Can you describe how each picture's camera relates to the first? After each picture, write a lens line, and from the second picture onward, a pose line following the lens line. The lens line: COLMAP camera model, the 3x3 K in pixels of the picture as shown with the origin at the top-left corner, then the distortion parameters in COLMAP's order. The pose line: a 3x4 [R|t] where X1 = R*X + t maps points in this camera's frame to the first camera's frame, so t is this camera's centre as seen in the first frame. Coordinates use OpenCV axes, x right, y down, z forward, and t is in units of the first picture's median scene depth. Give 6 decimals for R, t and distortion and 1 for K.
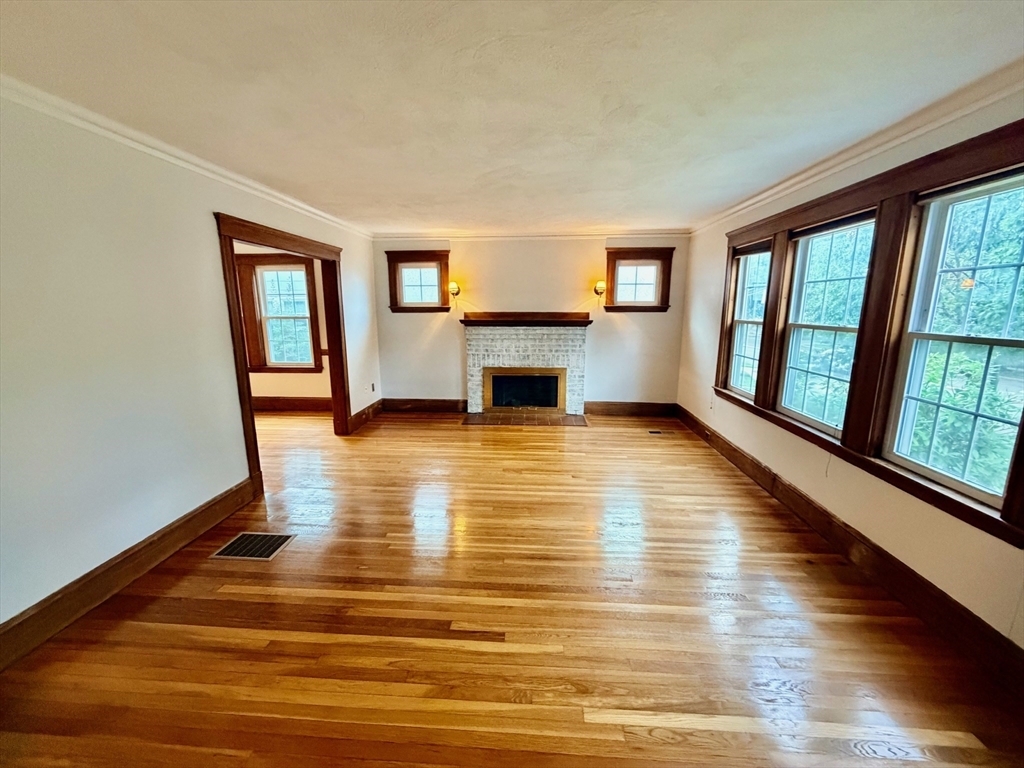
lens RADIAL K [[409.8, 0, 509.9], [0, 409.8, 384.4], [0, 0, 1]] dist [0.000746, 0.000094]
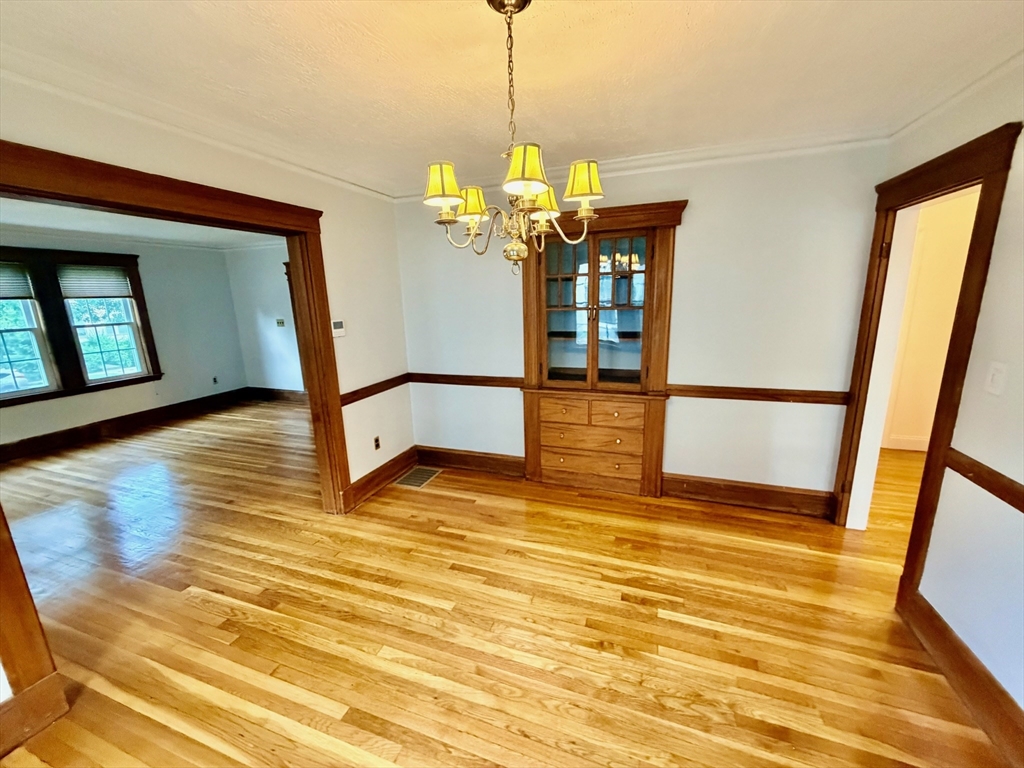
lens RADIAL K [[409.8, 0, 509.9], [0, 409.8, 384.4], [0, 0, 1]] dist [0.000746, 0.000094]
pose [[-0.960759, -0.032131, 0.275516, -0.787530], [0.081204, 0.917172, 0.390130, -0.208457], [-0.265231, 0.397194, -0.878573, 1.002156]]
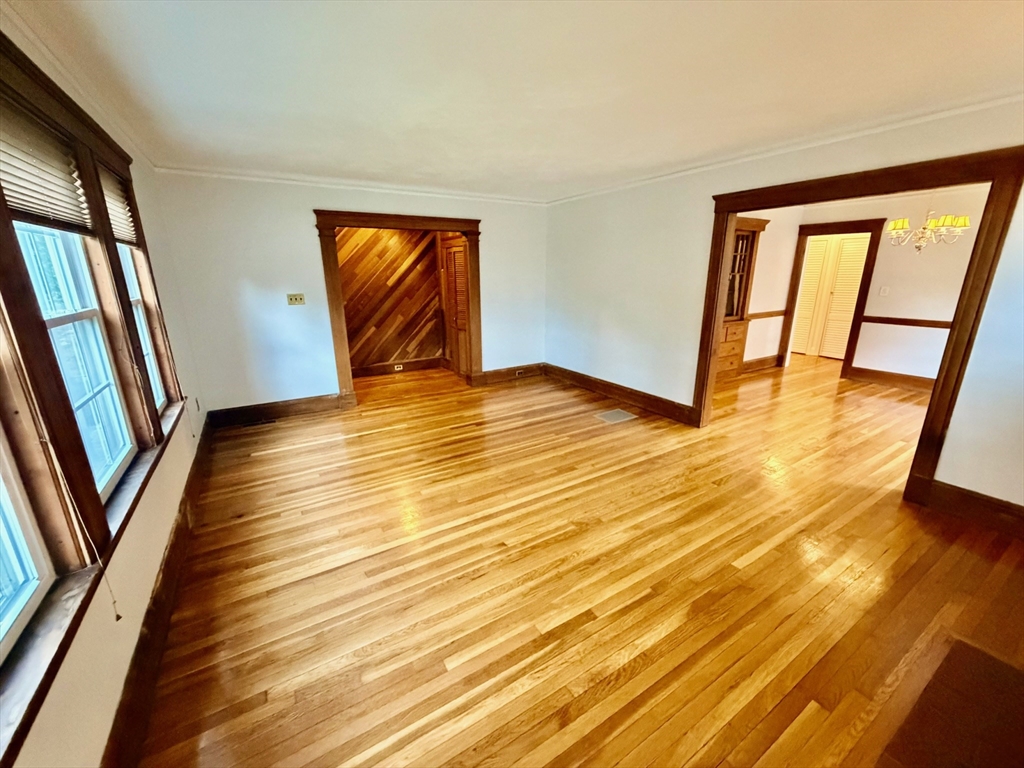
lens RADIAL K [[409.8, 0, 509.9], [0, 409.8, 384.4], [0, 0, 1]] dist [0.000746, 0.000094]
pose [[-0.812793, 0.161849, -0.559618, 0.322502], [-0.104002, 0.904884, 0.412758, -0.185905], [0.573194, 0.393688, -0.718651, 0.944433]]
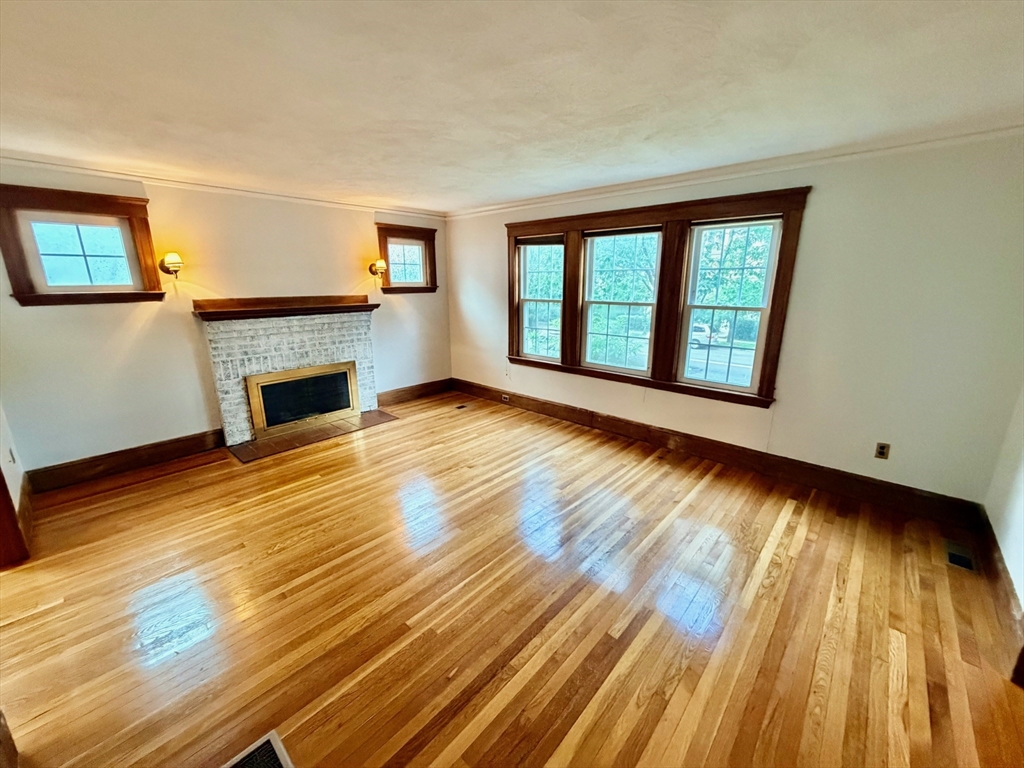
lens RADIAL K [[409.8, 0, 509.9], [0, 409.8, 384.4], [0, 0, 1]] dist [0.000746, 0.000094]
pose [[0.620762, -0.195097, 0.759337, -0.335835], [0.149960, 0.980207, 0.129252, -0.055032], [-0.769524, 0.033636, 0.637732, 0.205408]]
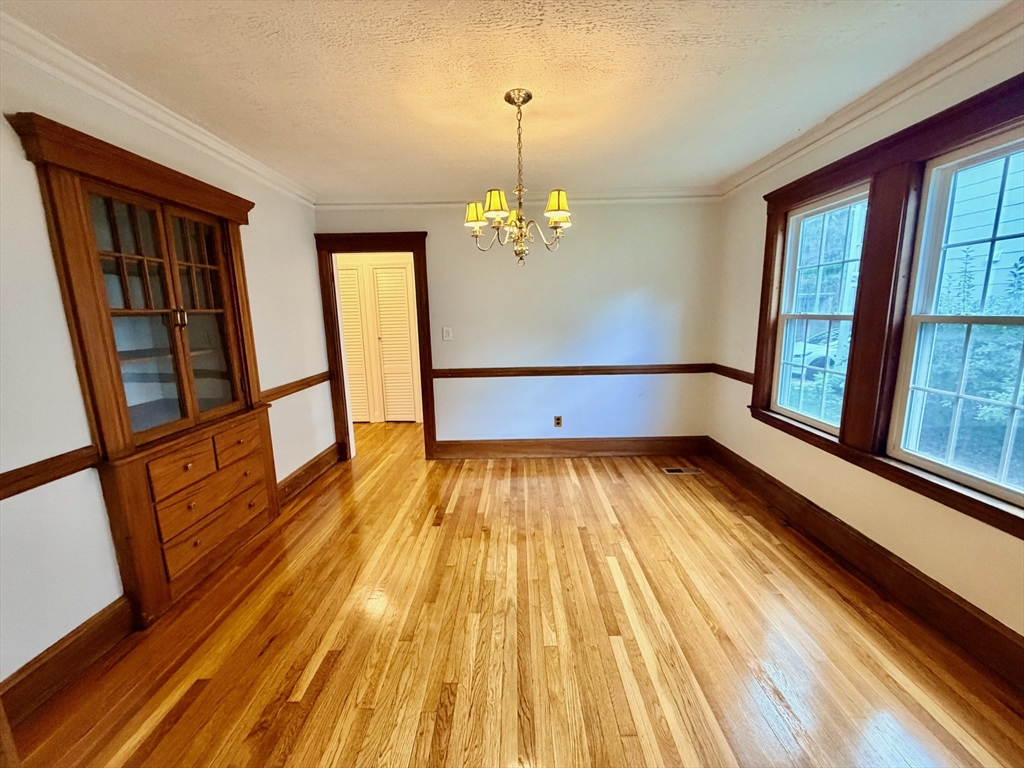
lens RADIAL K [[409.8, 0, 509.9], [0, 409.8, 384.4], [0, 0, 1]] dist [0.000746, 0.000094]
pose [[0.053034, 0.173879, -0.983338, -0.303420], [-0.168436, 0.972172, 0.162820, -0.121076], [0.984285, 0.156995, 0.080845, 0.719558]]
